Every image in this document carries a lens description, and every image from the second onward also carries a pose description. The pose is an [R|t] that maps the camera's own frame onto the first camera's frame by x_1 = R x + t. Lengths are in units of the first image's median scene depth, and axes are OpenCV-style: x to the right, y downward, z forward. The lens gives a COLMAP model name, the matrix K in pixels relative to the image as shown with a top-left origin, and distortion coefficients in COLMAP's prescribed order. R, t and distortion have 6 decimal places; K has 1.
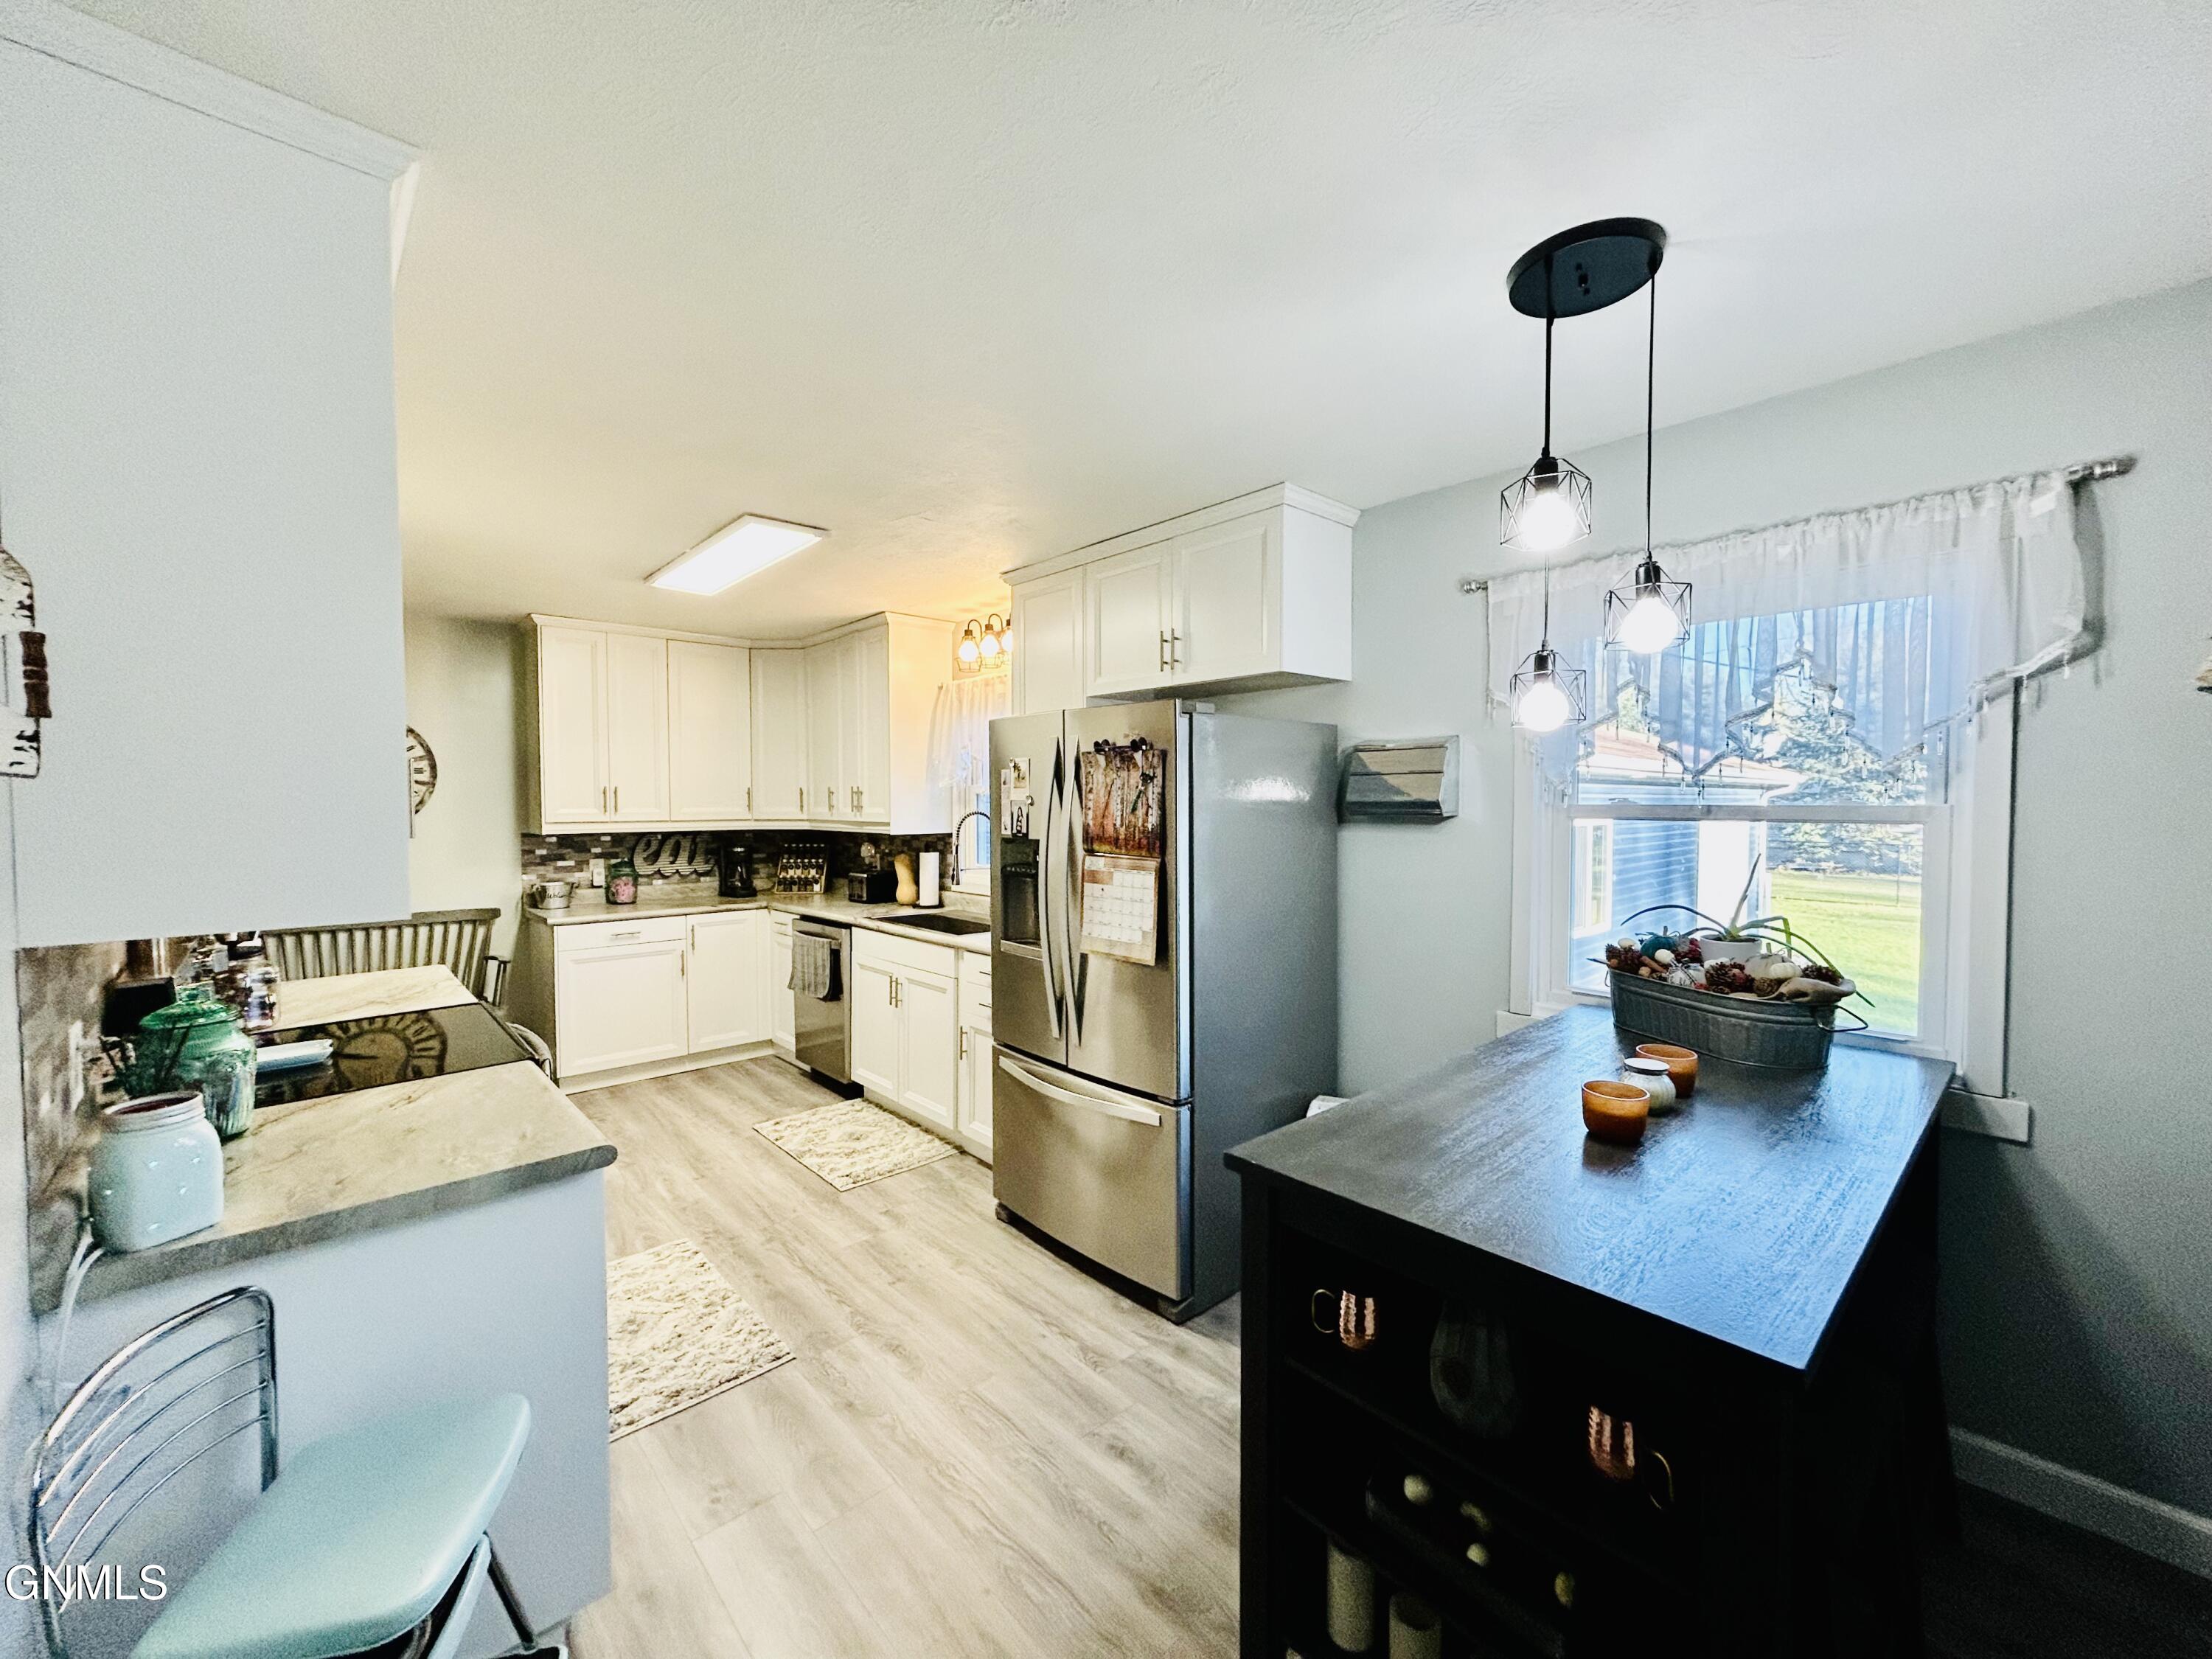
lens RADIAL K [[884.3, 0, 1104.8], [0, 884.3, 826.7], [0, 0, 1]] dist [0.000108, 0.000418]
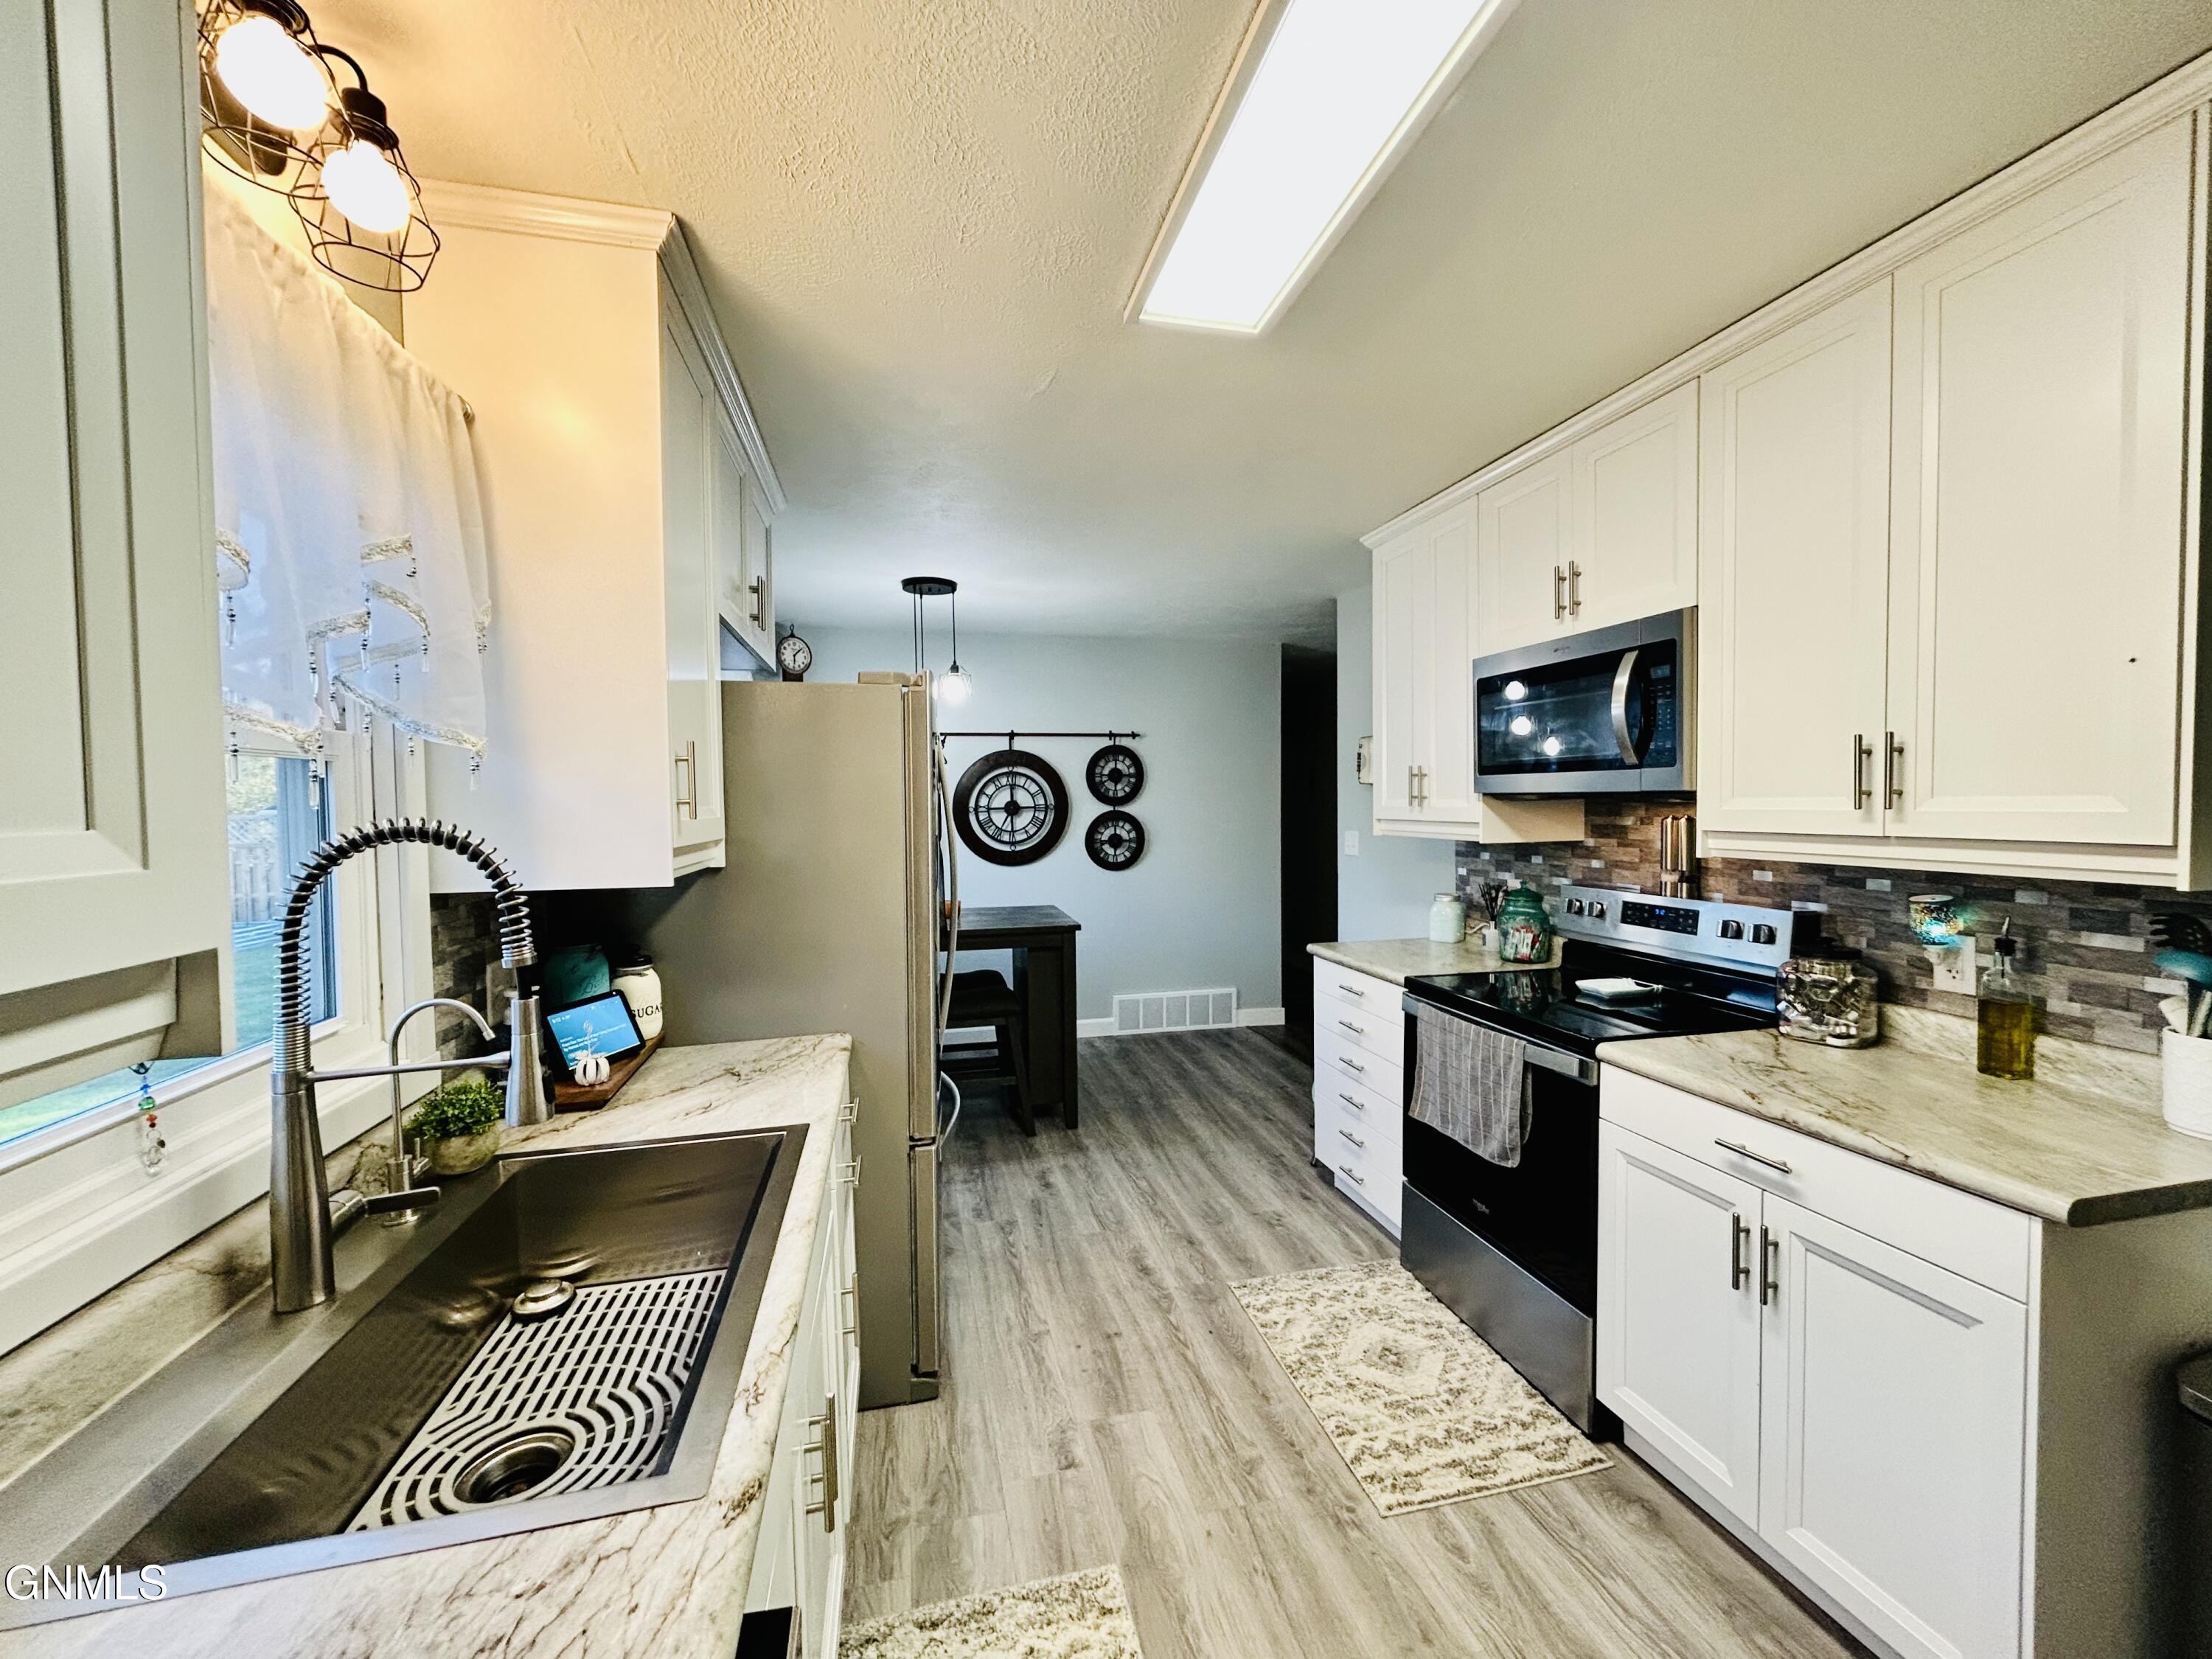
lens RADIAL K [[884.3, 0, 1104.8], [0, 884.3, 826.7], [0, 0, 1]] dist [0.000108, 0.000418]
pose [[-0.871279, -0.002556, 0.490782, -0.511628], [0.028207, 0.998073, 0.055273, -0.030551], [-0.489977, 0.062001, -0.869528, 1.349283]]
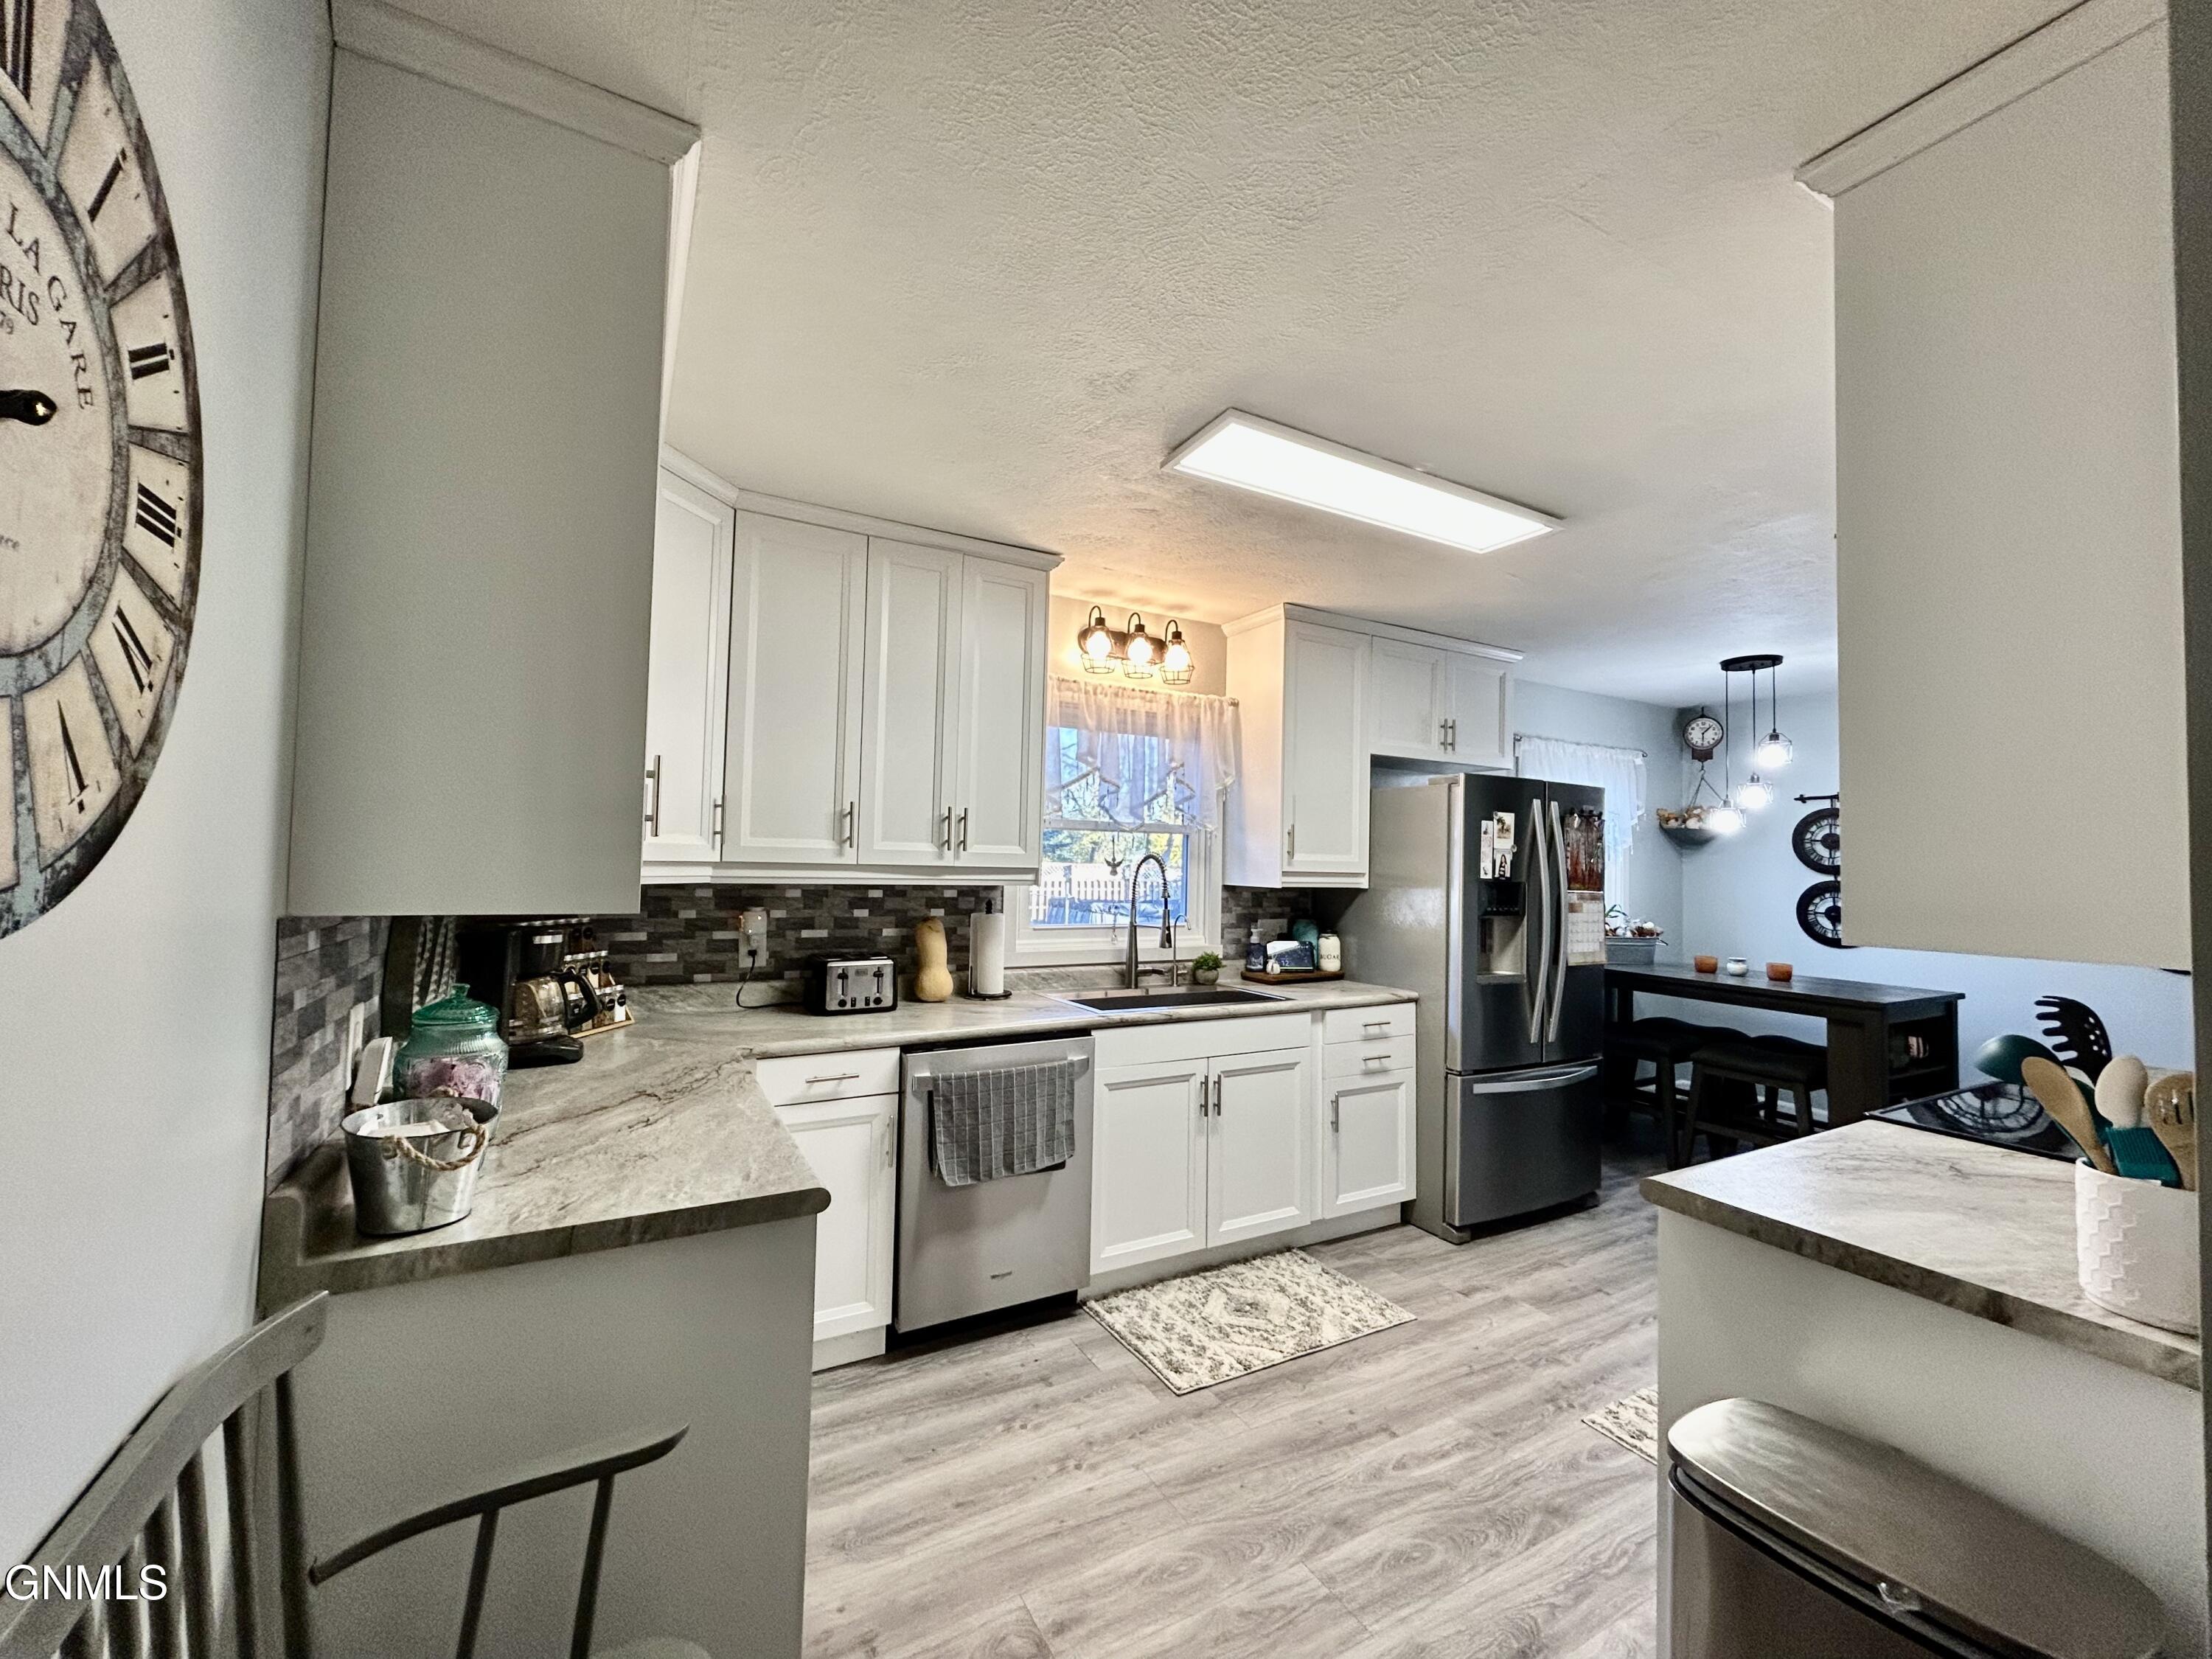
lens RADIAL K [[884.0, 0, 1106.1], [0, 884.0, 825.9], [0, 0, 1]] dist [-0.002443, 0.000227]
pose [[0.232157, 0.046341, 0.971574, -1.128454], [0.006717, 0.998764, -0.049243, -0.005110], [-0.972655, 0.017959, 0.231559, 1.034359]]
